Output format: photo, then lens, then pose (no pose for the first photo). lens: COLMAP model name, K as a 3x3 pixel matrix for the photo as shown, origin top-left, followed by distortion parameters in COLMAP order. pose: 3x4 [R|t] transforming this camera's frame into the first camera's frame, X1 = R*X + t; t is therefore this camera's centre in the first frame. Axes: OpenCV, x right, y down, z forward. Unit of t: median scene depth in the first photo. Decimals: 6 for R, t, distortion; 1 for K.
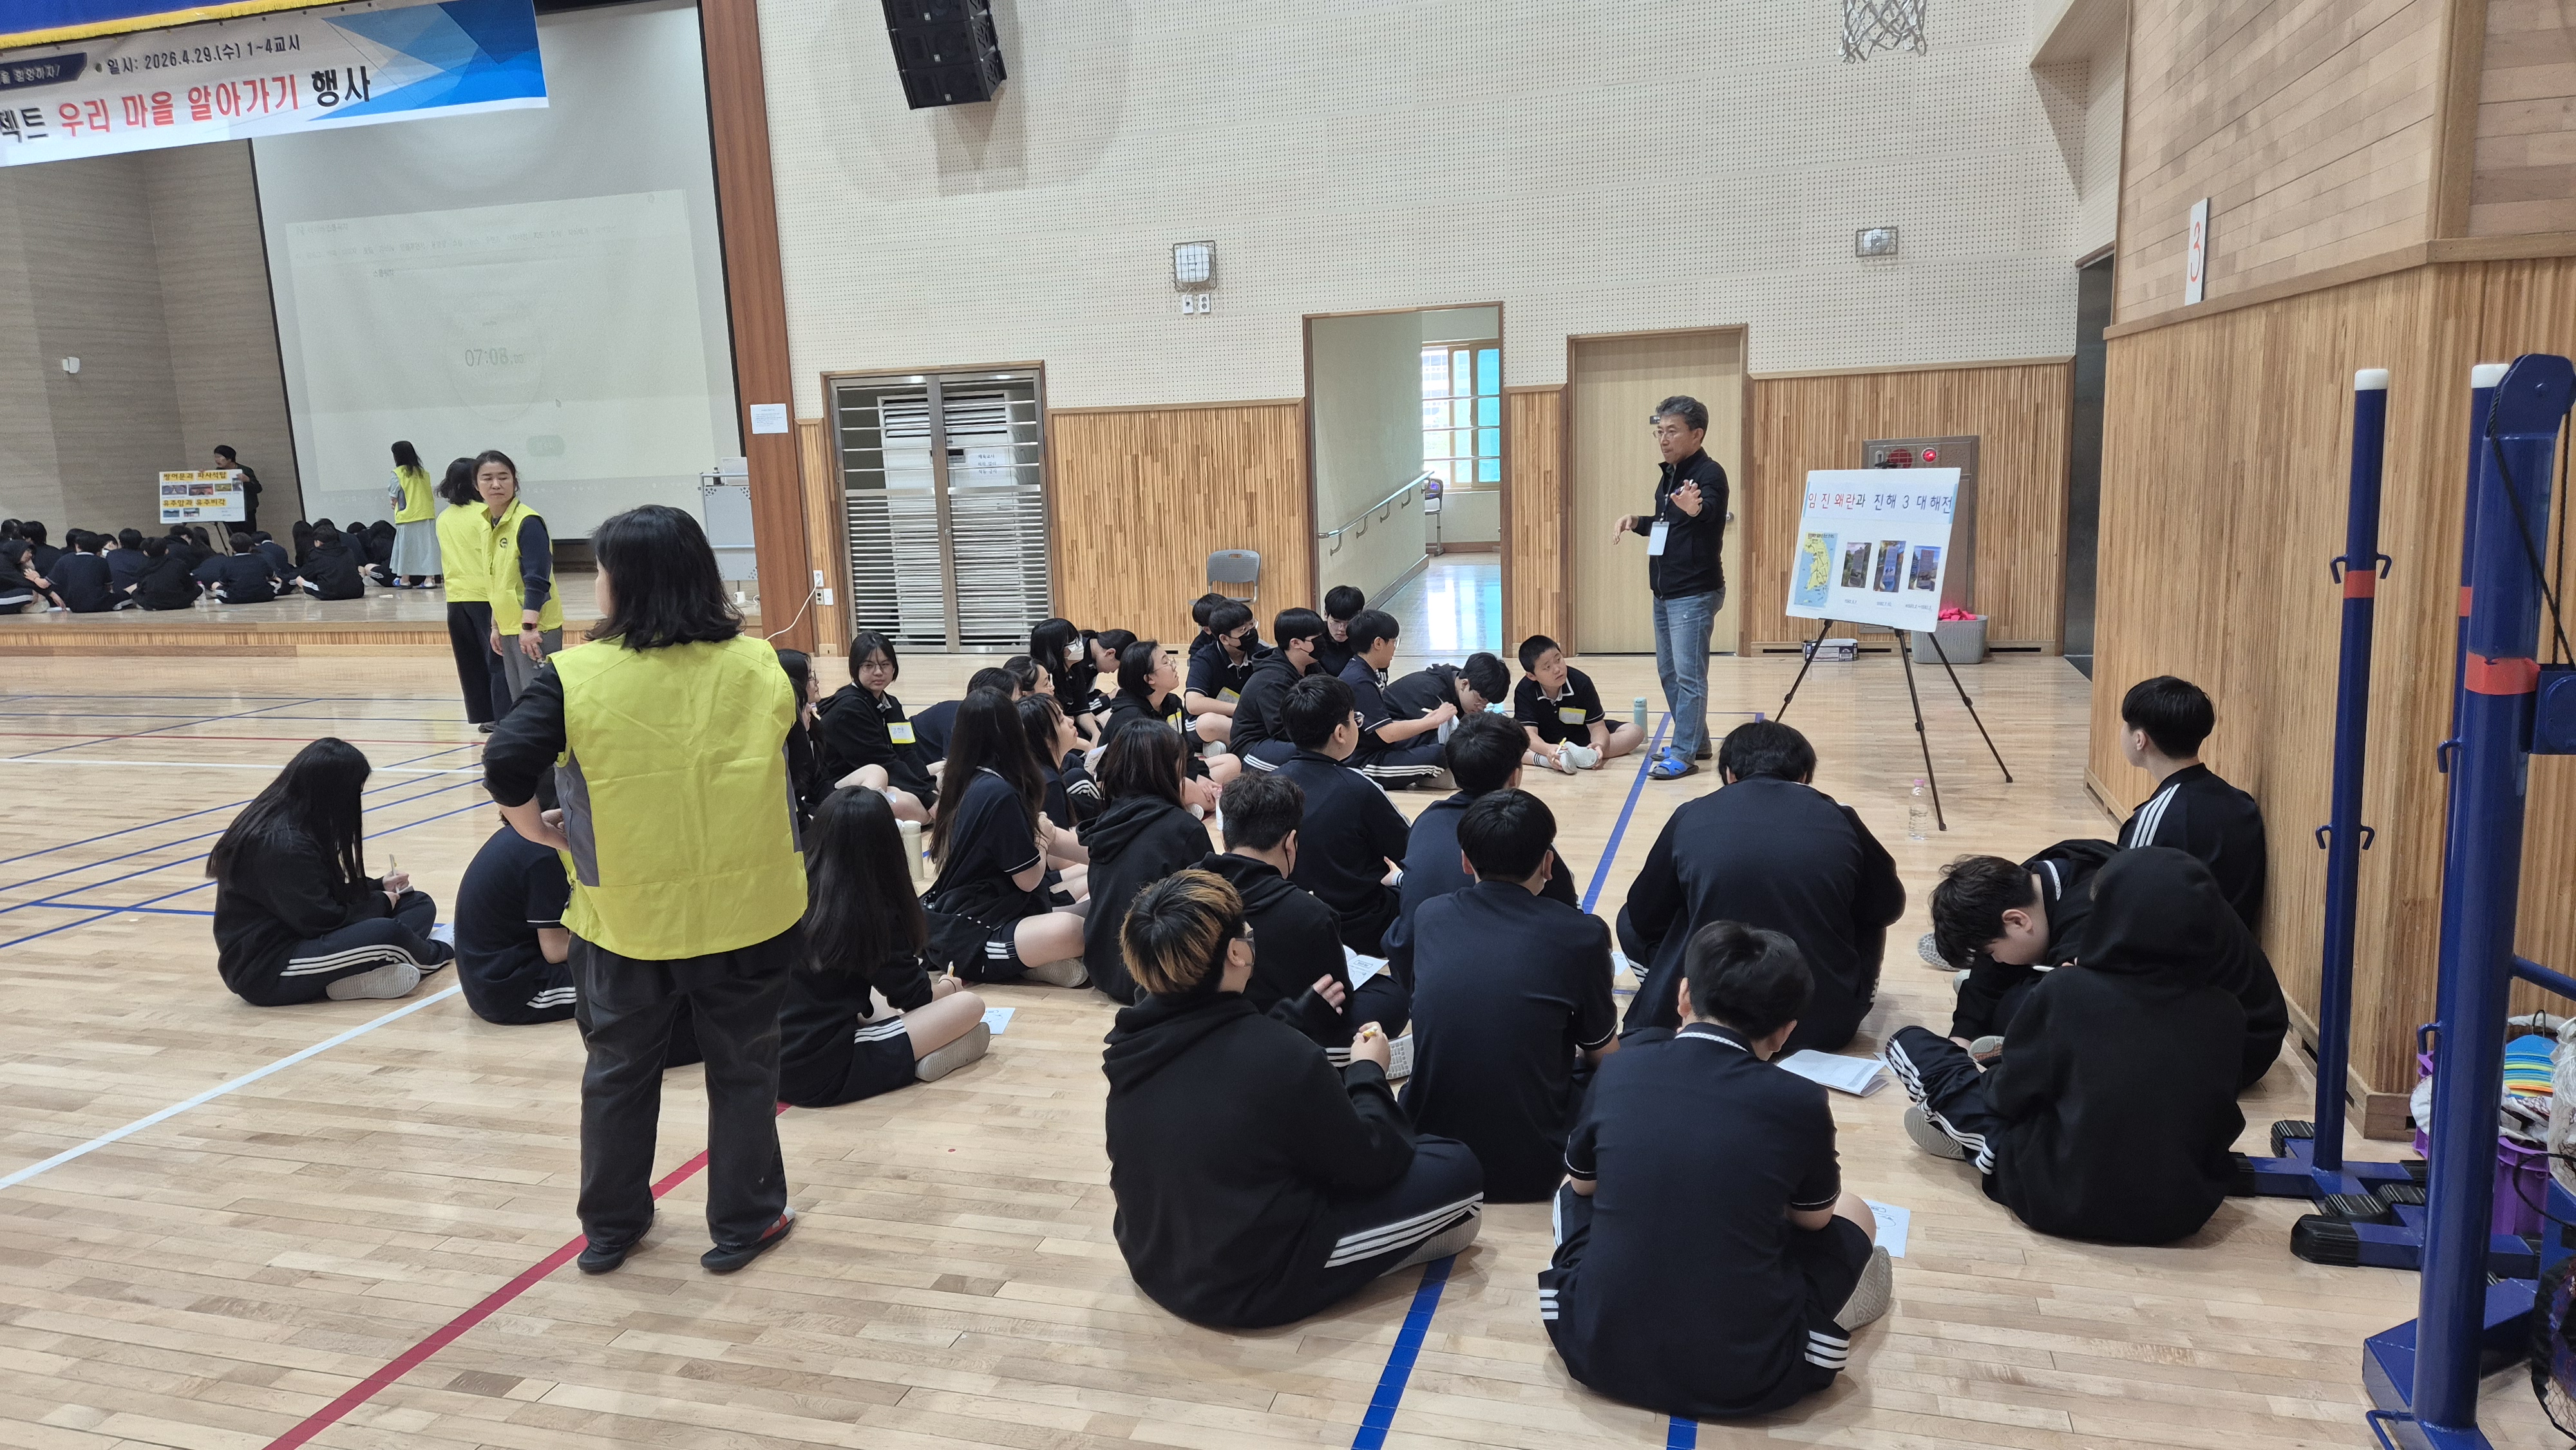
lens RADIAL K [[1703.0, 0, 1288.0], [0, 1703.0, 725.0], [0, 0, 1]] dist [0.000782, -0.008512]
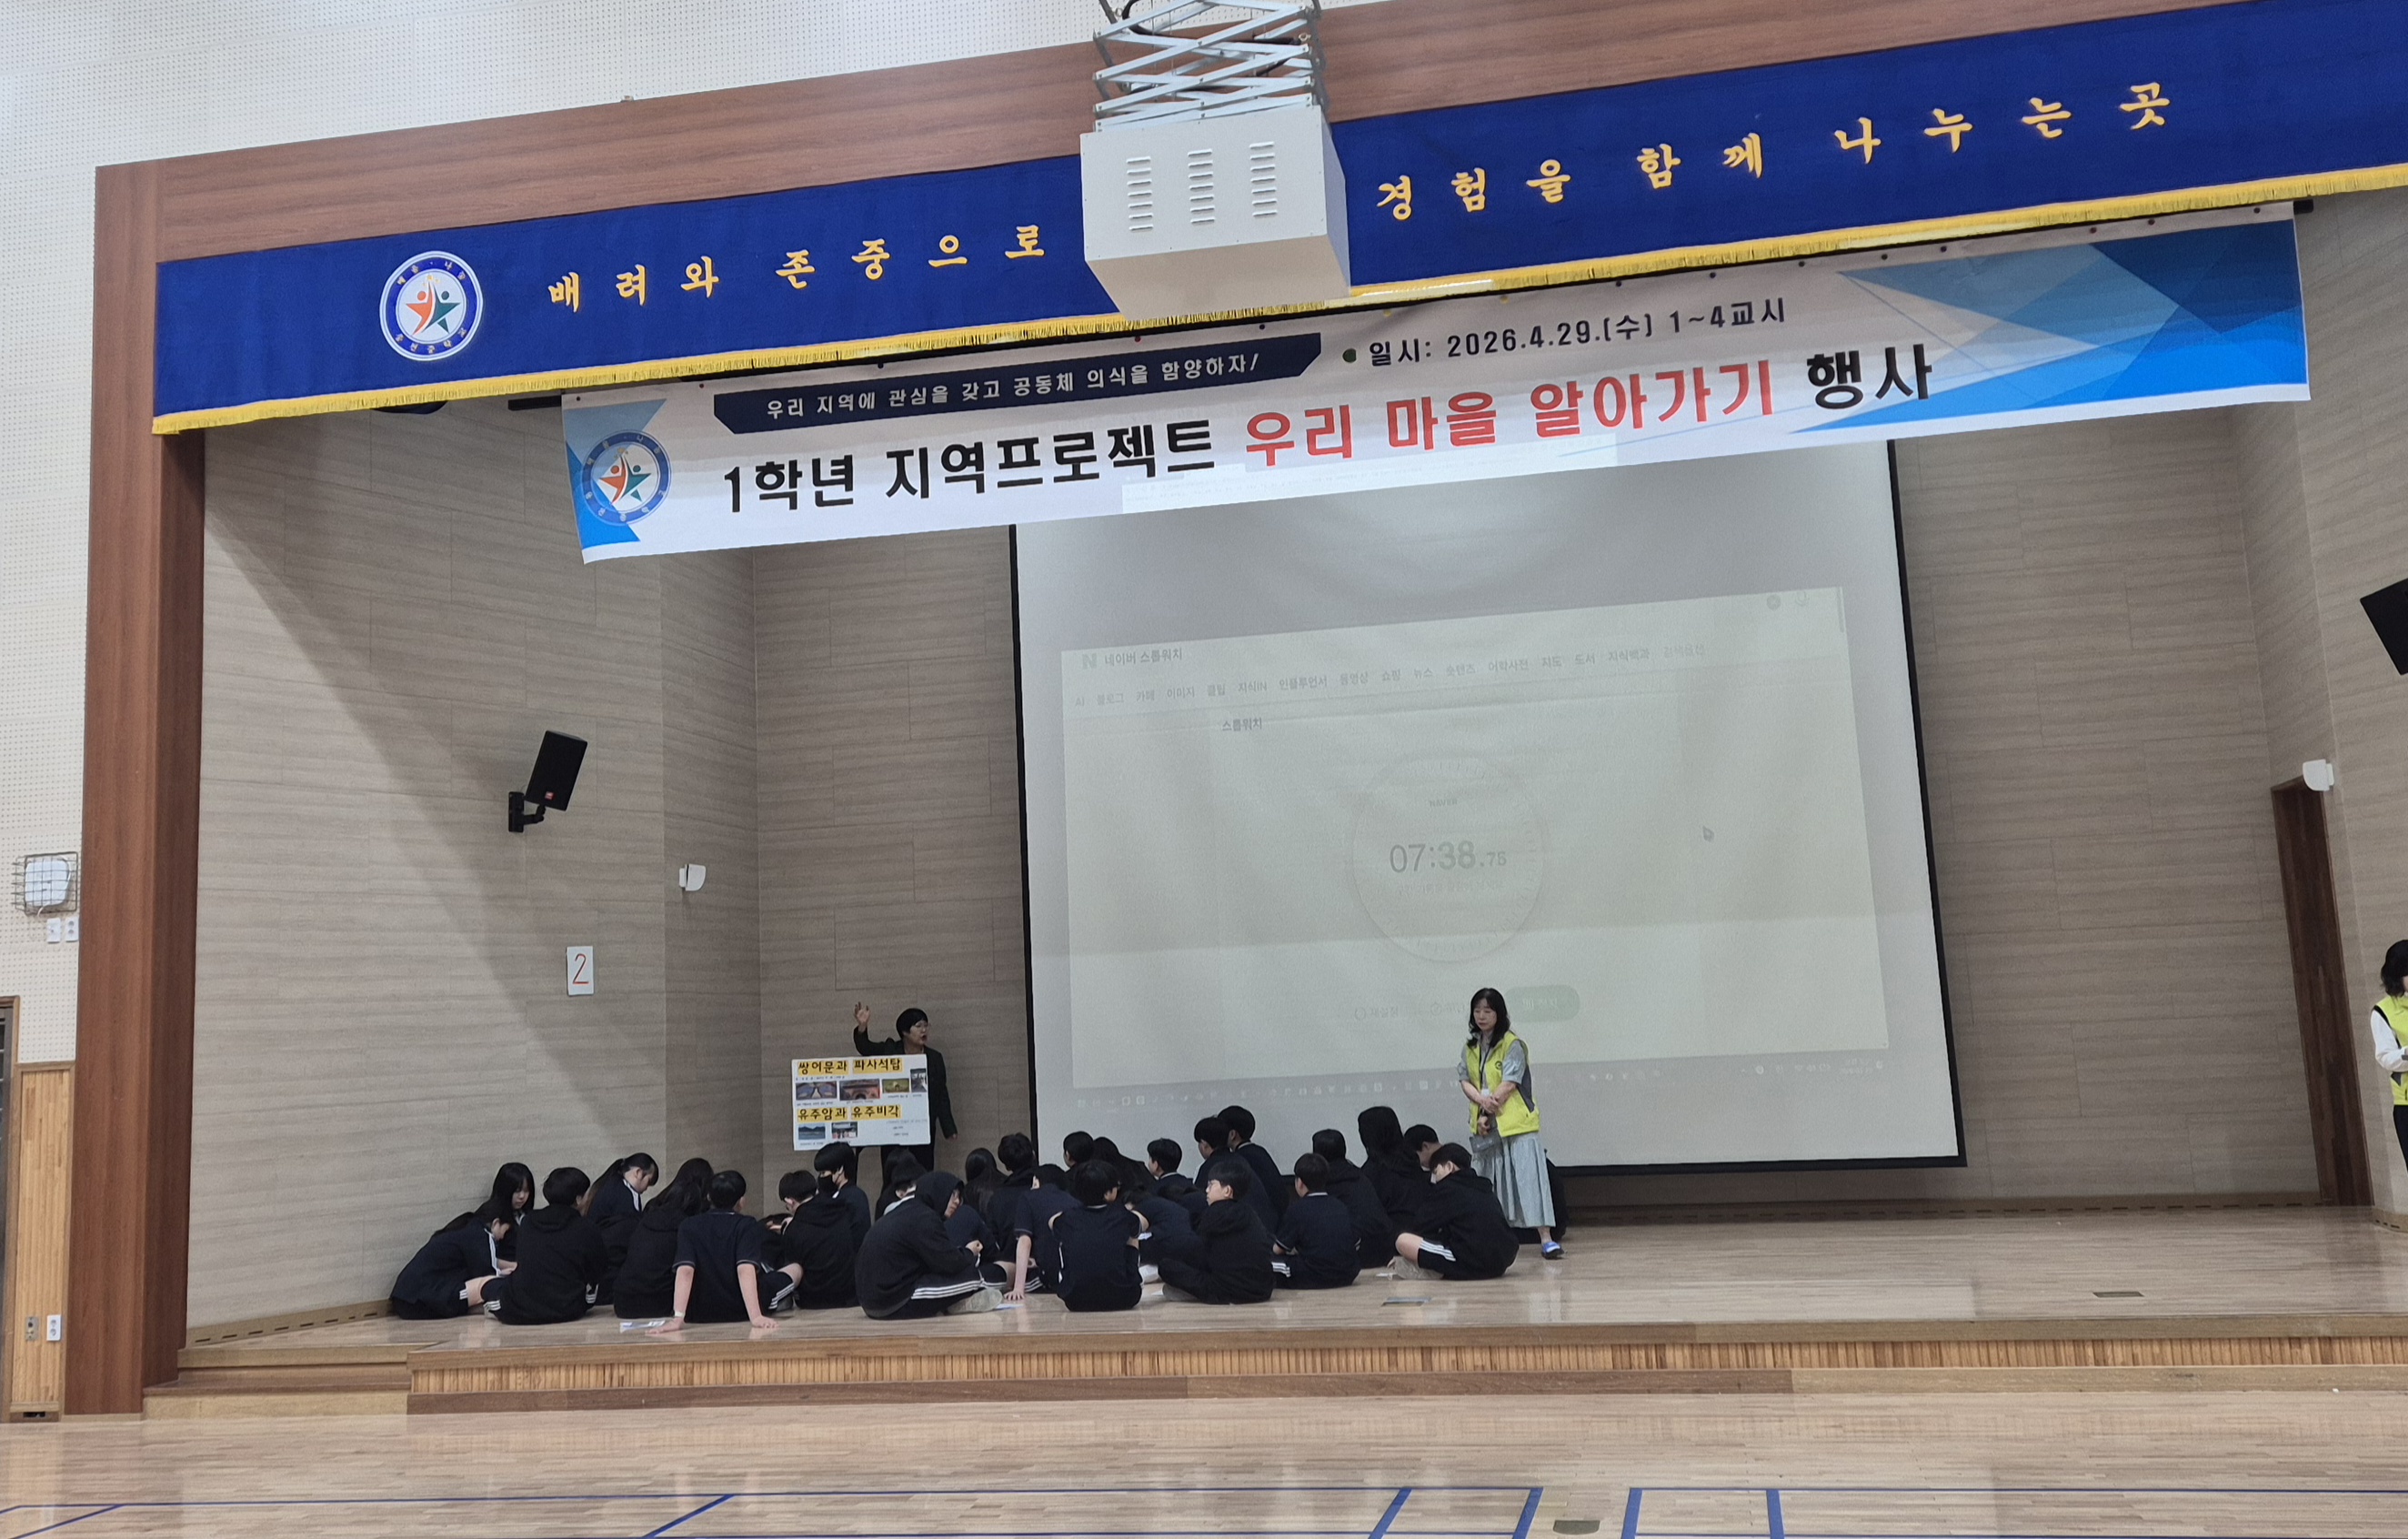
lens RADIAL K [[2358.5, 0, 1205.6], [0, 2358.5, 641.4], [0, 0, 1]] dist [0.098872, -0.005308]
pose [[0.997521, -0.000734, 0.070364, -0.640286], [0.023749, 0.944787, -0.326823, -0.017435], [-0.066239, 0.327684, 0.942462, 0.199903]]
